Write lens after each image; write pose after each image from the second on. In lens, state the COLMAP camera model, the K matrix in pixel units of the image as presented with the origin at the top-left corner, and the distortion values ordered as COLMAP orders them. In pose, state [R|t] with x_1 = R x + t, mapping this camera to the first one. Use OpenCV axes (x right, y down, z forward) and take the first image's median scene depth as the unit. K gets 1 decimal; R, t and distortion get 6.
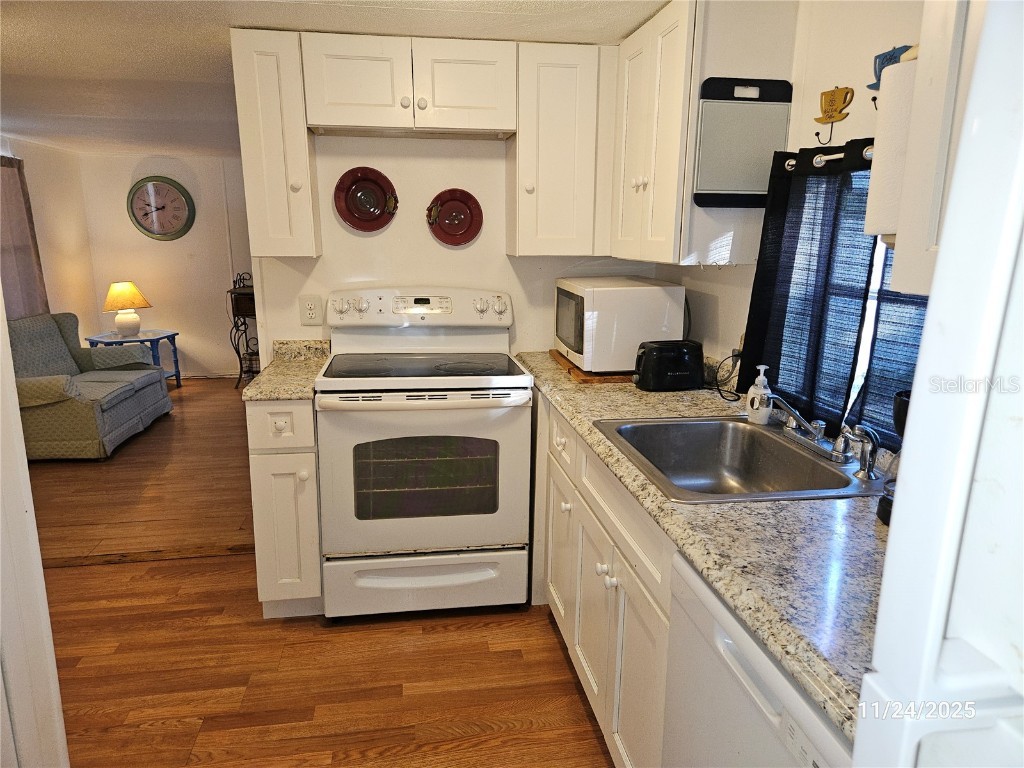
lens RADIAL K [[679.4, 0, 511.4], [0, 679.4, 398.3], [0, 0, 1]] dist [0.080242, -0.068859]
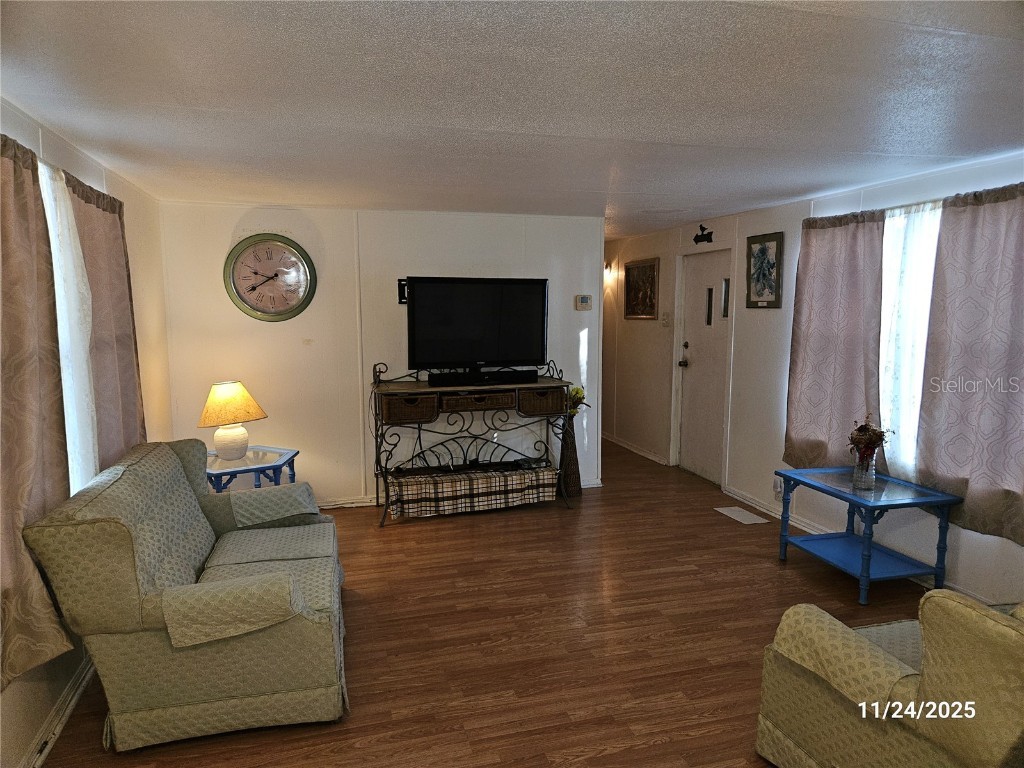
lens RADIAL K [[679.4, 0, 511.4], [0, 679.4, 398.3], [0, 0, 1]] dist [0.080242, -0.068859]
pose [[0.991708, -0.028413, 0.125328, -0.376412], [0.040261, 0.994848, -0.093035, -0.079841], [-0.122038, 0.097310, 0.987744, 0.301474]]
